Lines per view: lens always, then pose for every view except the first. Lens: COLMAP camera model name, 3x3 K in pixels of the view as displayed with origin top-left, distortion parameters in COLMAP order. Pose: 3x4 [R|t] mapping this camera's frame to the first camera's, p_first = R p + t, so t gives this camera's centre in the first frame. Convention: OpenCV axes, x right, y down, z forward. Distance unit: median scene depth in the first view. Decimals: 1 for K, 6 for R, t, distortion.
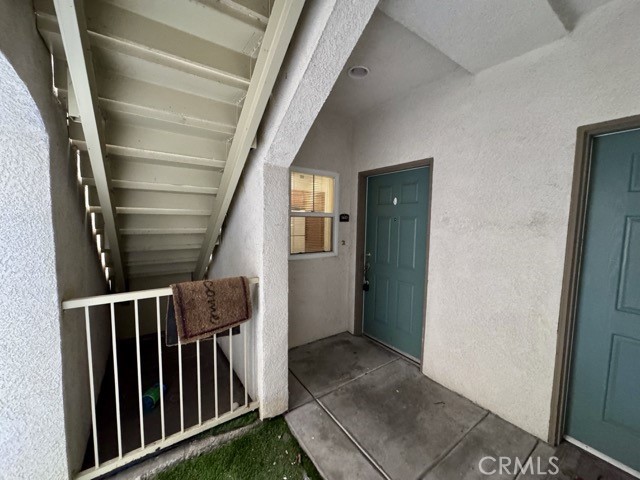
lens RADIAL K [[255.0, 0, 320.3], [0, 255.0, 239.0], [0, 0, 1]] dist [-0.002161, -0.000126]
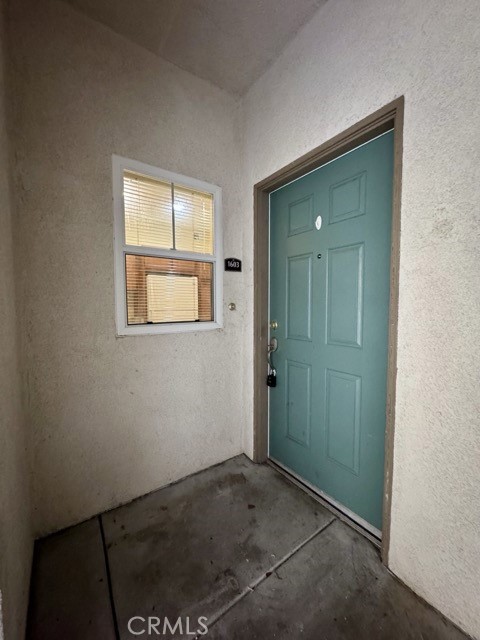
lens RADIAL K [[255.0, 0, 240.7], [0, 255.0, 320.1], [0, 0, 1]] dist [-0.002161, -0.000126]
pose [[0.999704, -0.021622, 0.011138, 0.105729], [0.021782, 0.999659, -0.014425, 0.056947], [-0.010822, 0.014663, 0.999834, 0.415298]]
